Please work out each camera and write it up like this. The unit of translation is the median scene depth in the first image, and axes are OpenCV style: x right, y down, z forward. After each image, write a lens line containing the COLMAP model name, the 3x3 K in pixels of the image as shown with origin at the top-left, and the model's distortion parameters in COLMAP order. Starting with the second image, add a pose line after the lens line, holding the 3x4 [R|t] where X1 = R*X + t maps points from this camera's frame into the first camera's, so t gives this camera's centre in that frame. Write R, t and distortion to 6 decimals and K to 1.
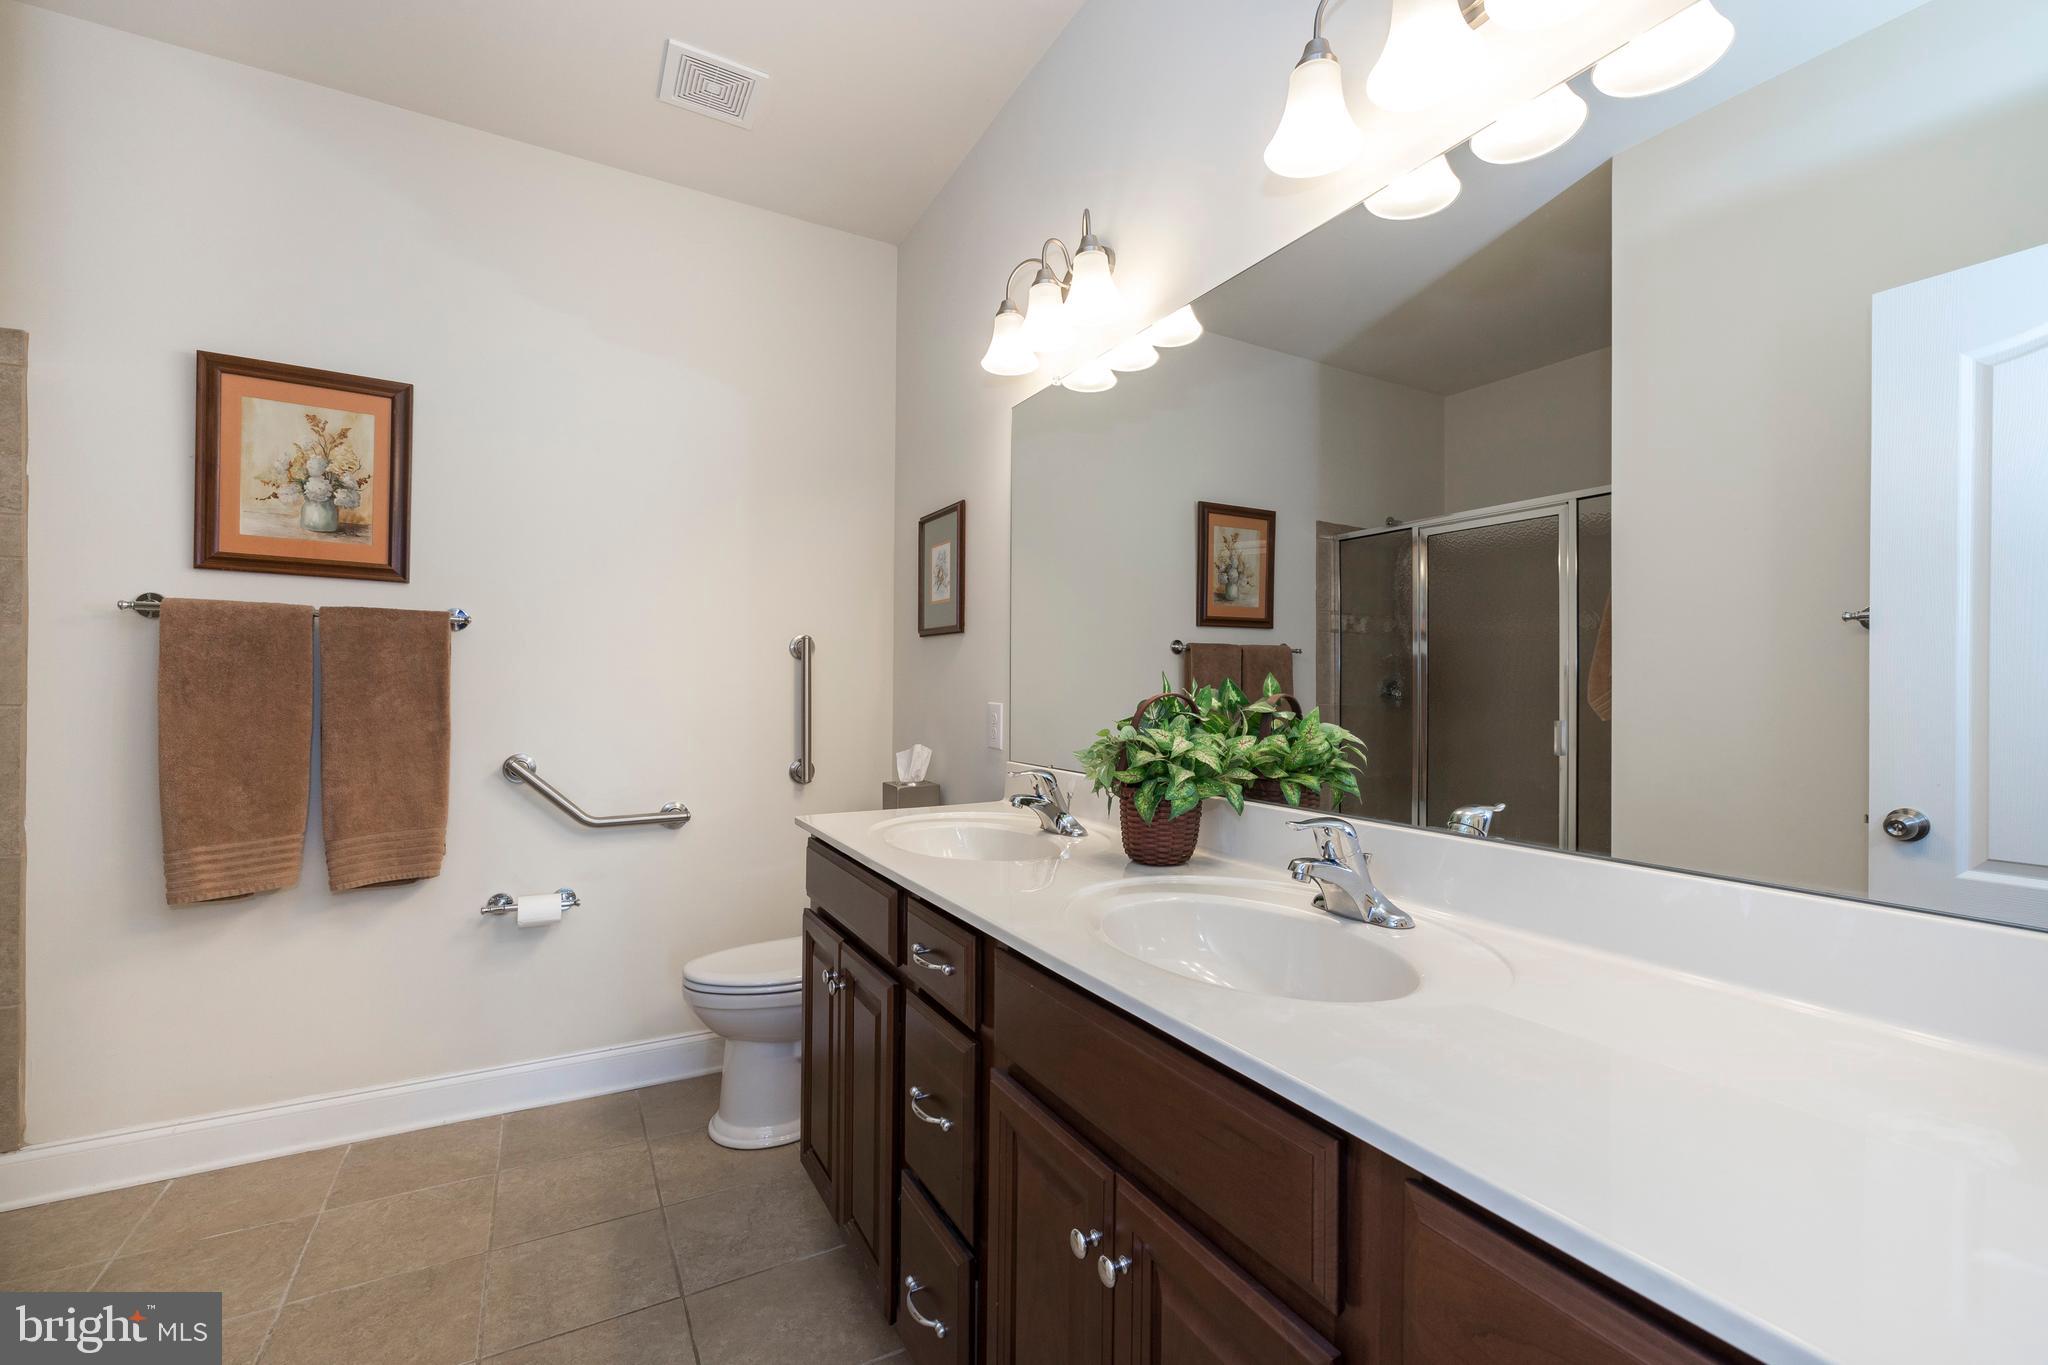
lens RADIAL K [[849.1, 0, 1033.5], [0, 849.1, 688.8], [0, 0, 1]] dist [-0.001917, -0.000031]
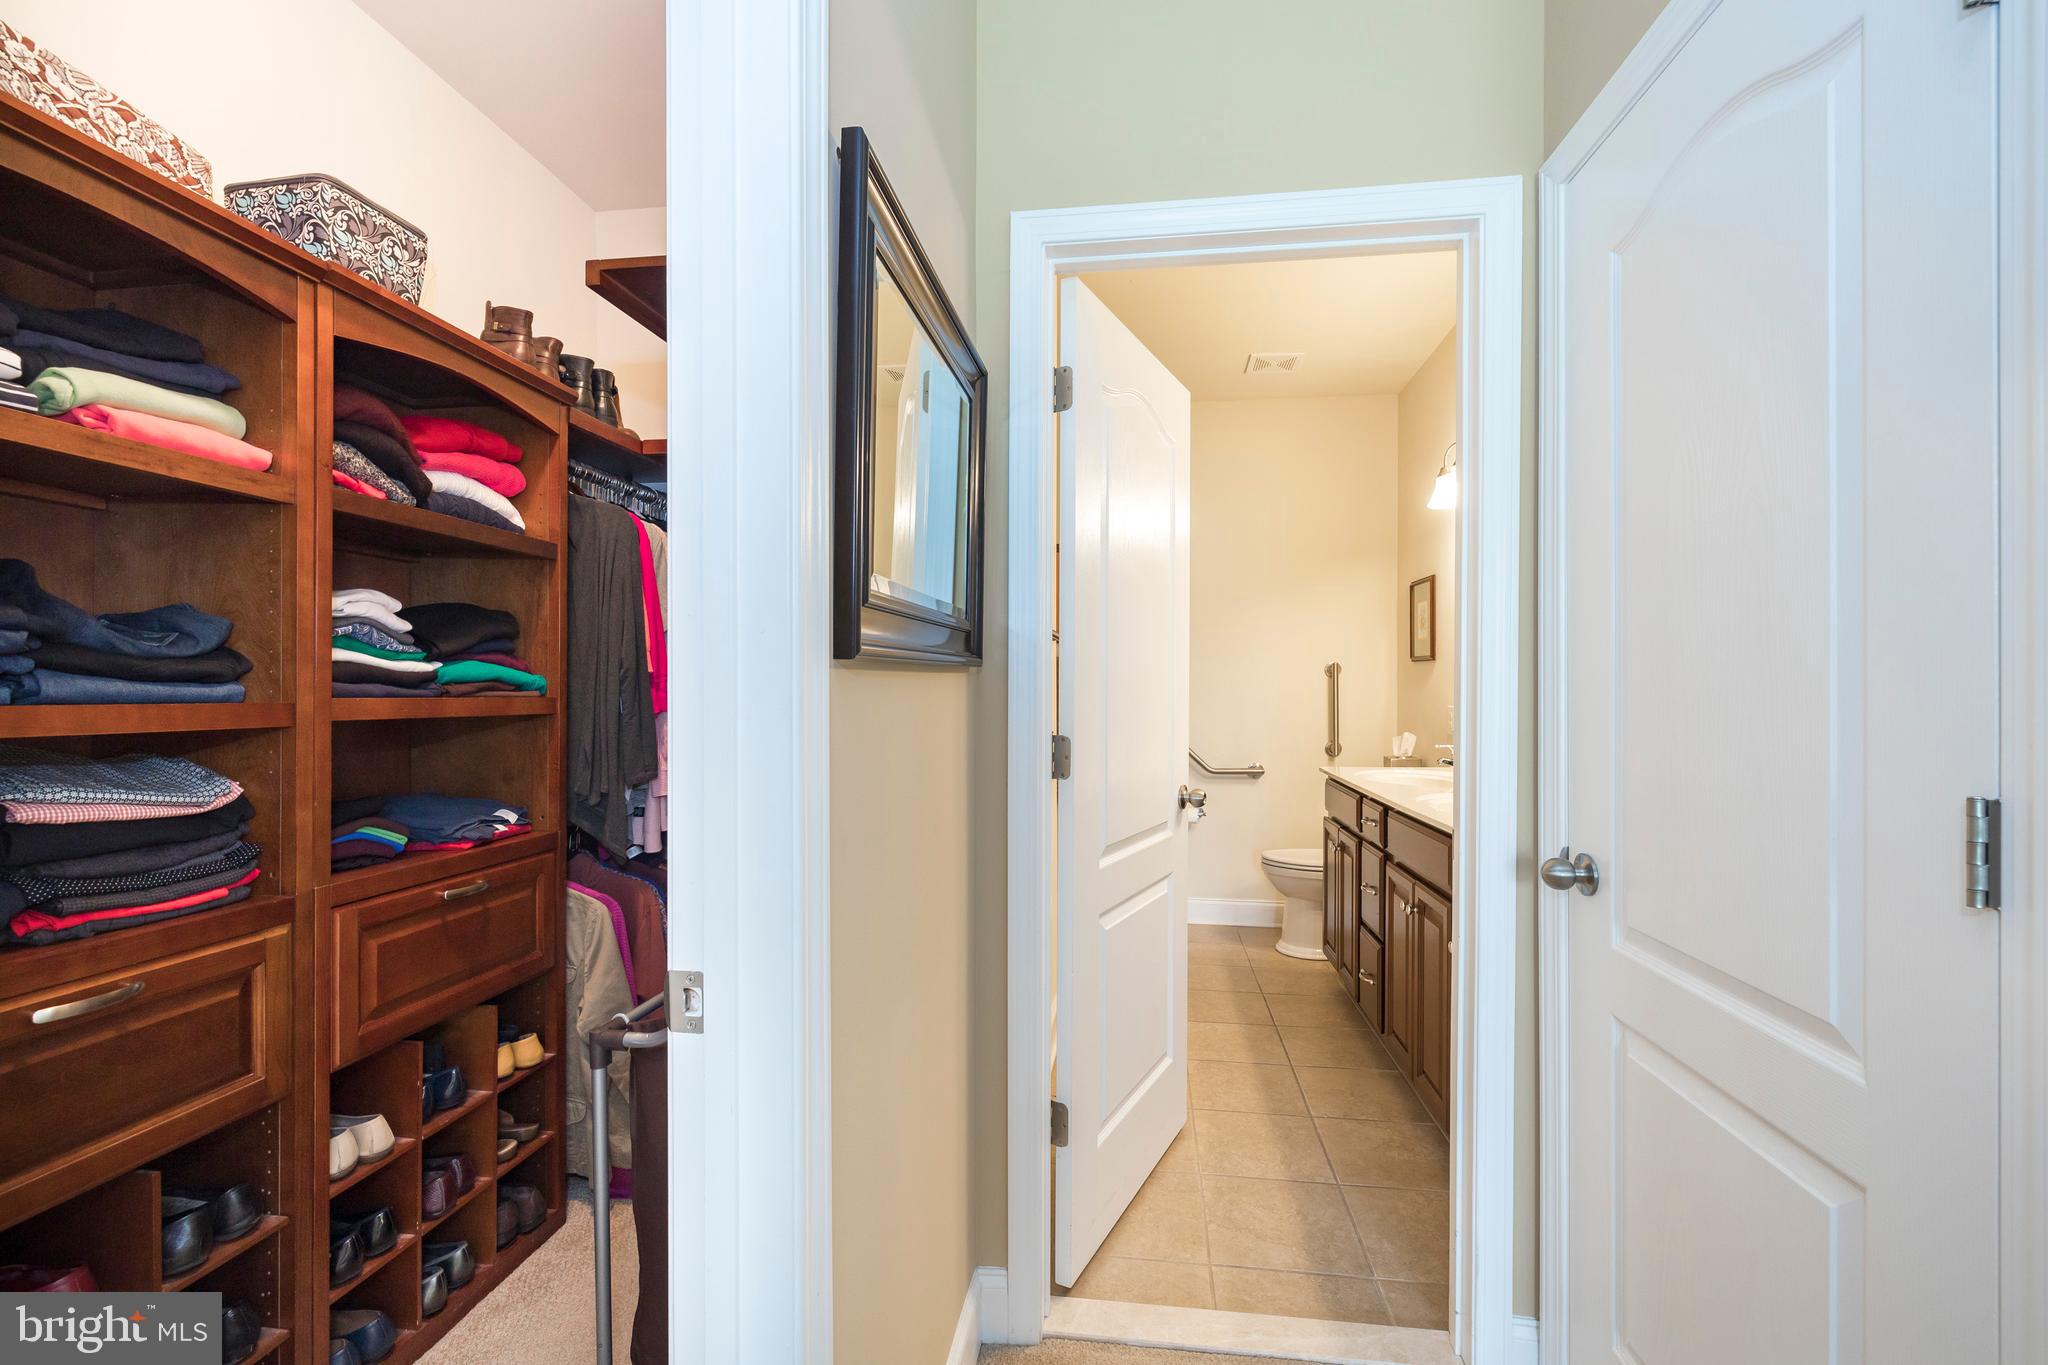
lens RADIAL K [[849.1, 0, 1033.5], [0, 849.1, 688.8], [0, 0, 1]] dist [-0.001917, -0.000031]
pose [[0.796162, -0.004916, -0.605064, 0.274462], [0.006998, 0.999975, 0.001085, -0.021329], [0.605043, -0.005098, 0.796176, -0.677723]]
